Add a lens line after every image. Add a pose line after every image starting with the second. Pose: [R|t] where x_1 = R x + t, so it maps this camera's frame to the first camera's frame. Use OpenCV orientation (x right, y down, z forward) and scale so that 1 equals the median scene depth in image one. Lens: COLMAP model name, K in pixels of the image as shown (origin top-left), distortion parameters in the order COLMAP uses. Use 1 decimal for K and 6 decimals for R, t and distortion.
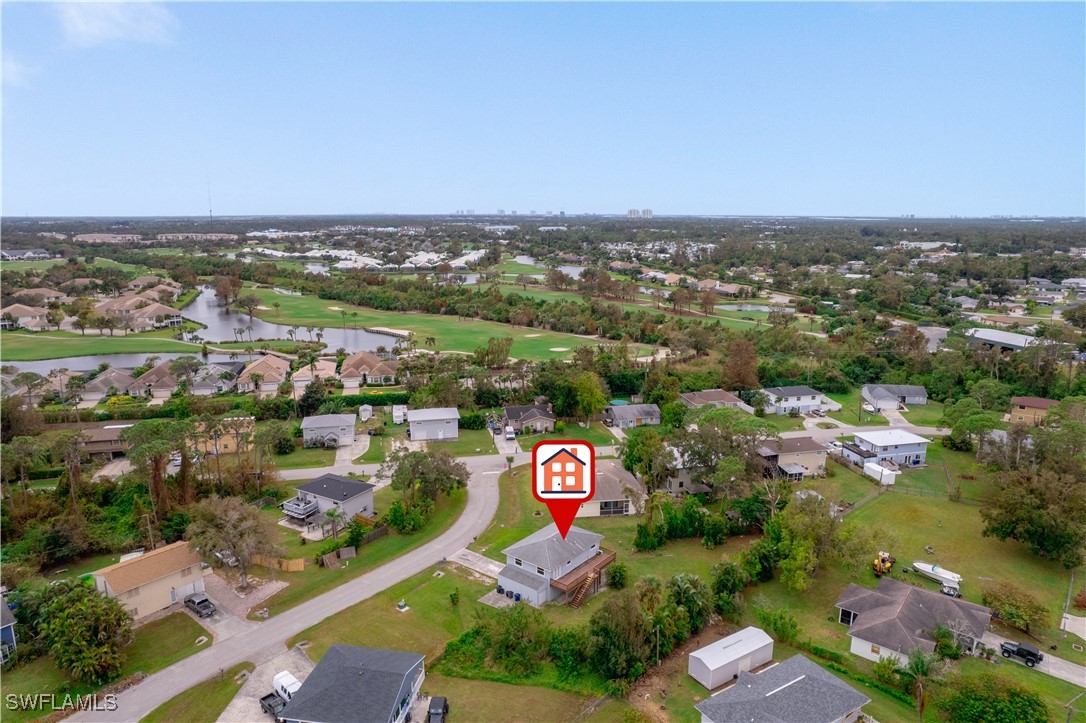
lens RADIAL K [[691.5, 0, 538.4], [0, 691.5, 365.5], [0, 0, 1]] dist [-0.064415, 0.060255]
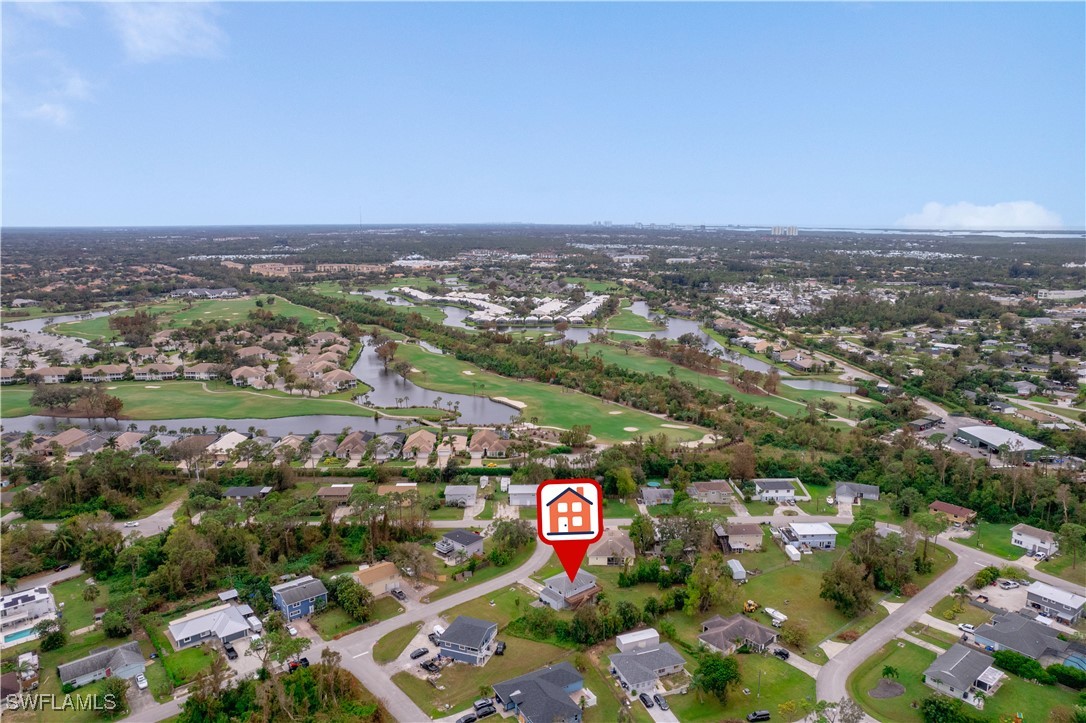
lens RADIAL K [[691.5, 0, 538.4], [0, 691.5, 365.5], [0, 0, 1]] dist [-0.064415, 0.060255]
pose [[0.982255, 0.035432, -0.184173, 0.156837], [-0.041248, 0.998761, -0.027845, -0.166278], [0.182959, 0.034948, 0.982499, -0.549563]]
